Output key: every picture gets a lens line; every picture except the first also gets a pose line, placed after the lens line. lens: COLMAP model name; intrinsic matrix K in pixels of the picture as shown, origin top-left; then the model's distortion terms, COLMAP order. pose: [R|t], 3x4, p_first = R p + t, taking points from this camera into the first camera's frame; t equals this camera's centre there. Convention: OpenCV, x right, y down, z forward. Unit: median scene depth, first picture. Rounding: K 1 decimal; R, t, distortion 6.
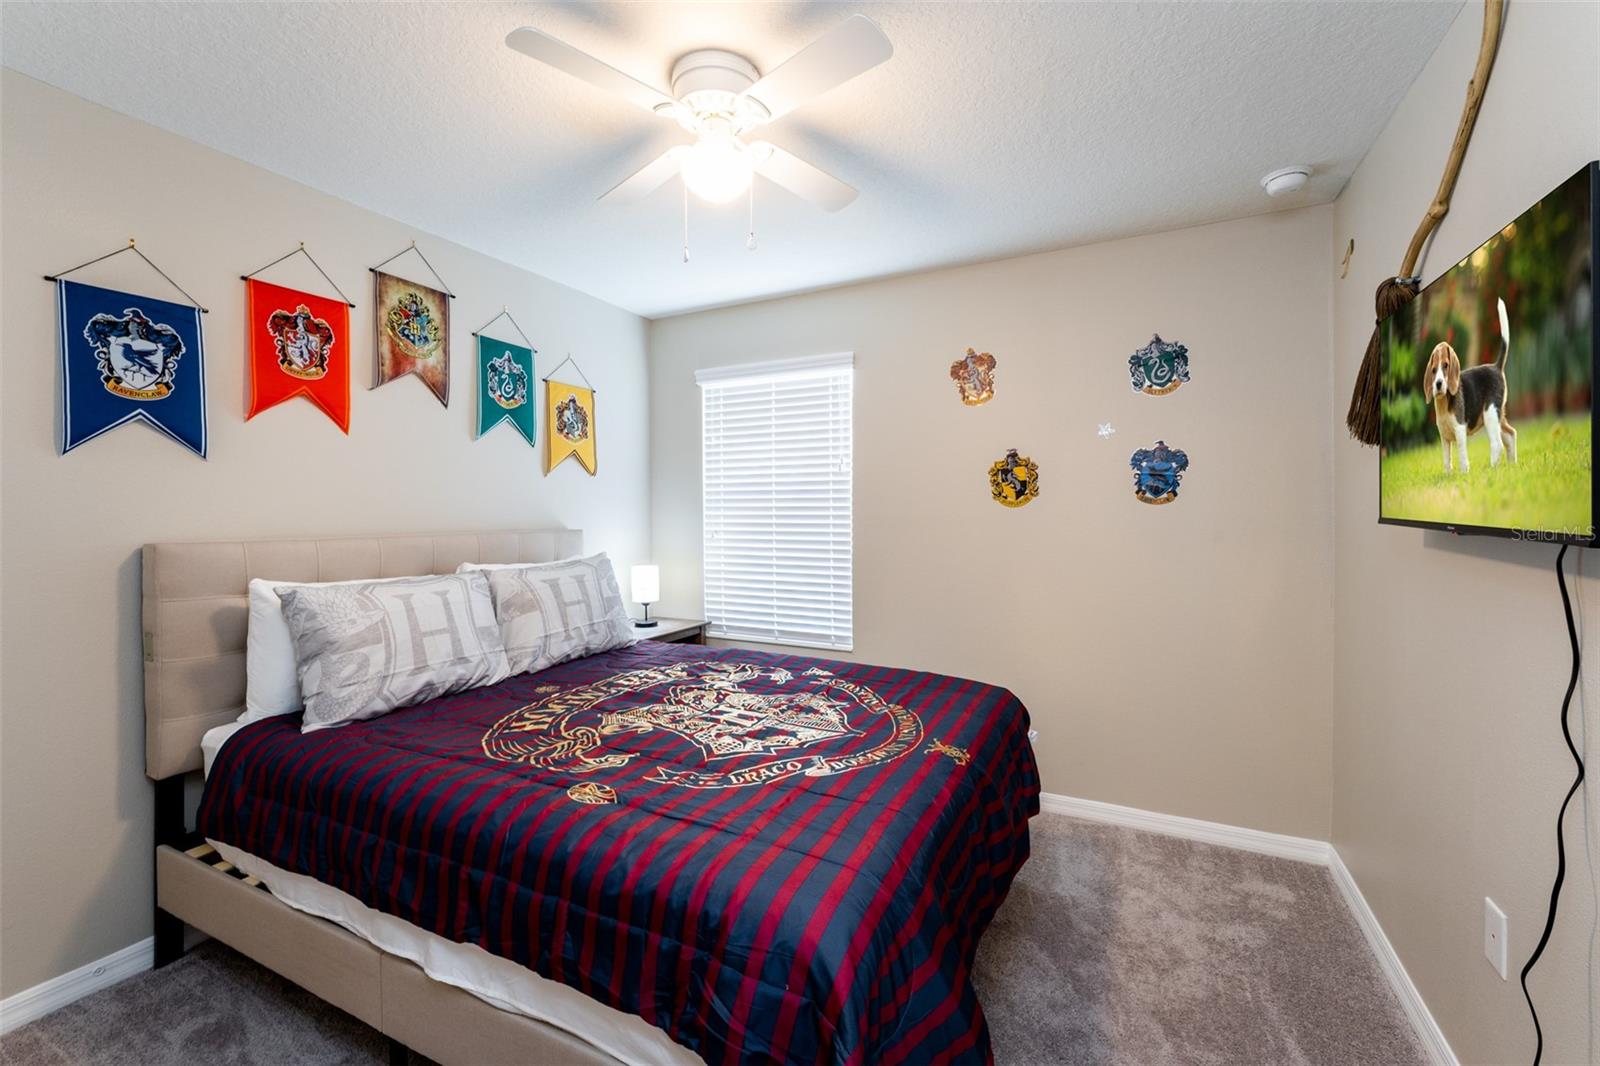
lens RADIAL K [[646.4, 0, 800.0], [0, 646.4, 533.0], [0, 0, 1]] dist [-0.000269, -0.000111]
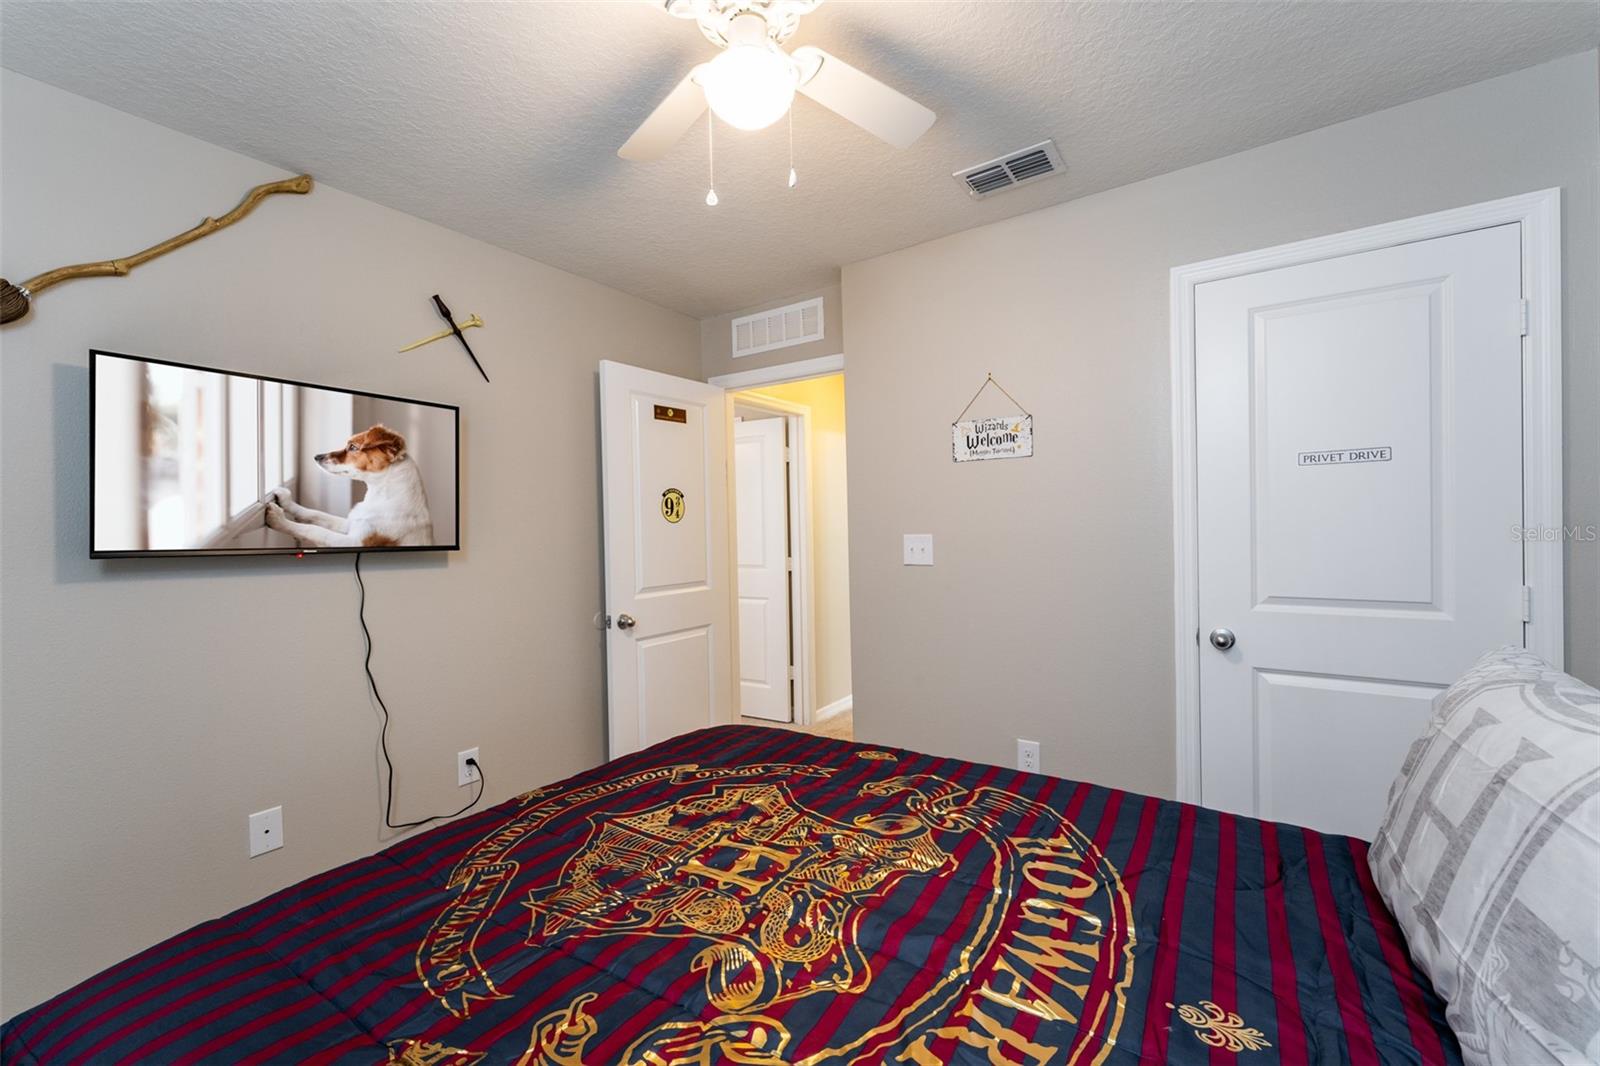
lens RADIAL K [[646.4, 0, 800.0], [0, 646.4, 533.0], [0, 0, 1]] dist [-0.000269, -0.000111]
pose [[-0.991903, 0.026891, 0.124115, -0.263896], [0.032060, 0.998691, 0.039842, -0.064289], [-0.122881, 0.043499, -0.991468, 1.710380]]
